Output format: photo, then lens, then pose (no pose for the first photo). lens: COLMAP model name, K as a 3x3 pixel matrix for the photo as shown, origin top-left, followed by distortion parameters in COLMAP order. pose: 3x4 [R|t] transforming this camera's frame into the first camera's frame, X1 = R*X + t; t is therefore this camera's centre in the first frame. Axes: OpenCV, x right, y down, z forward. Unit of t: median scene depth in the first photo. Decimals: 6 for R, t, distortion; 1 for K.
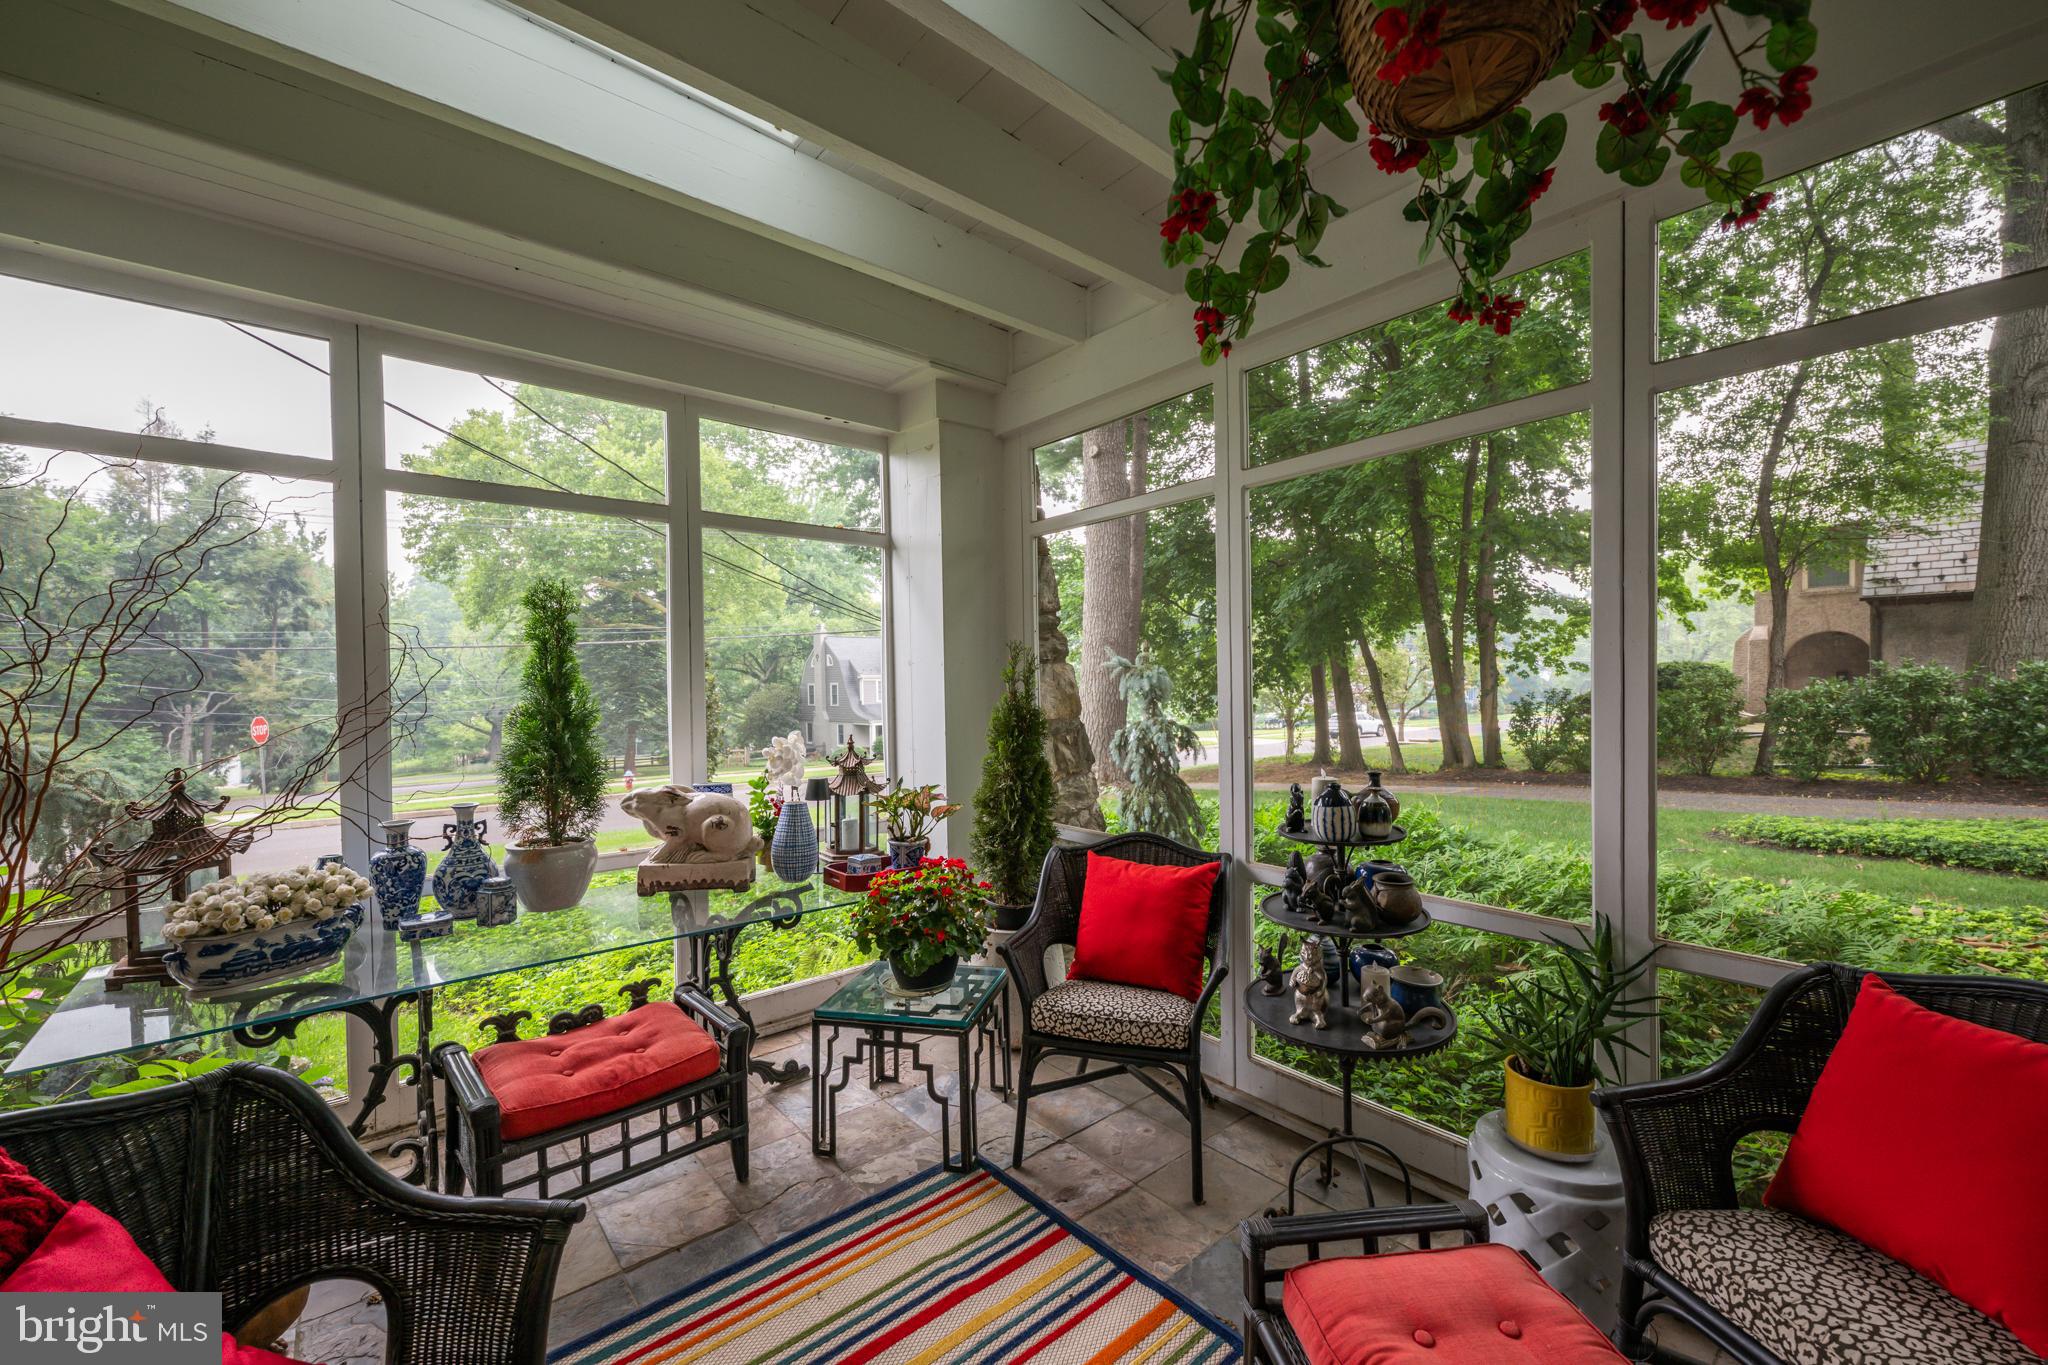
lens RADIAL K [[815.1, 0, 1005.0], [0, 815.1, 691.9], [0, 0, 1]] dist [0.000115, -0.000053]
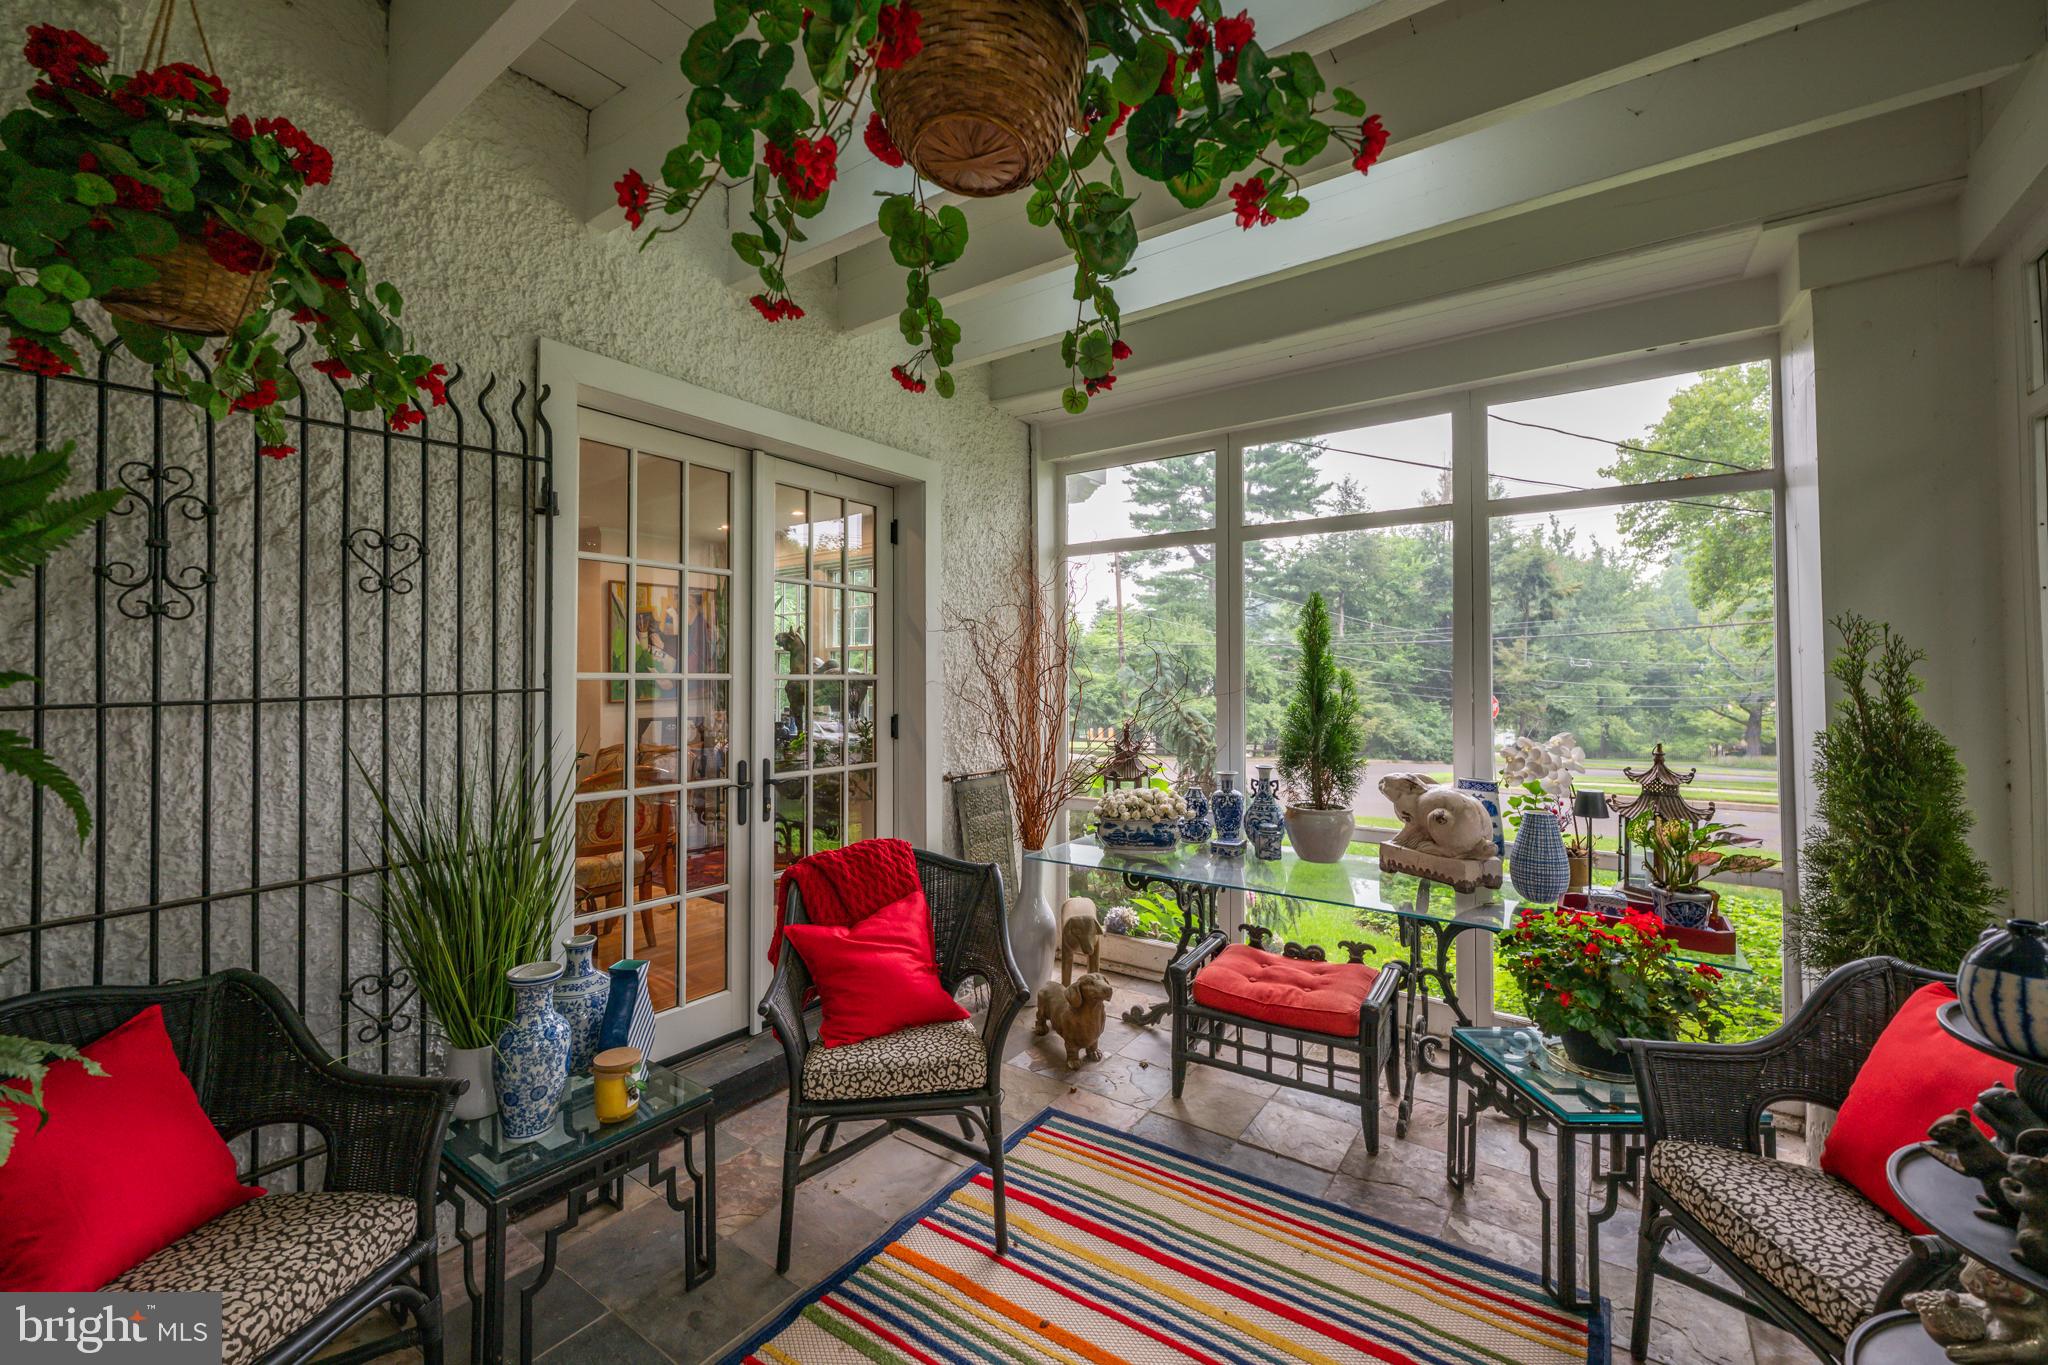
lens RADIAL K [[815.1, 0, 1023.9], [0, 815.1, 654.4], [0, 0, 1]] dist [0.000115, -0.000053]
pose [[0.257333, -0.016118, -0.966188, 0.490737], [-0.007946, 0.999792, -0.018795, -0.016800], [0.966290, 0.012514, 0.257151, 0.241051]]
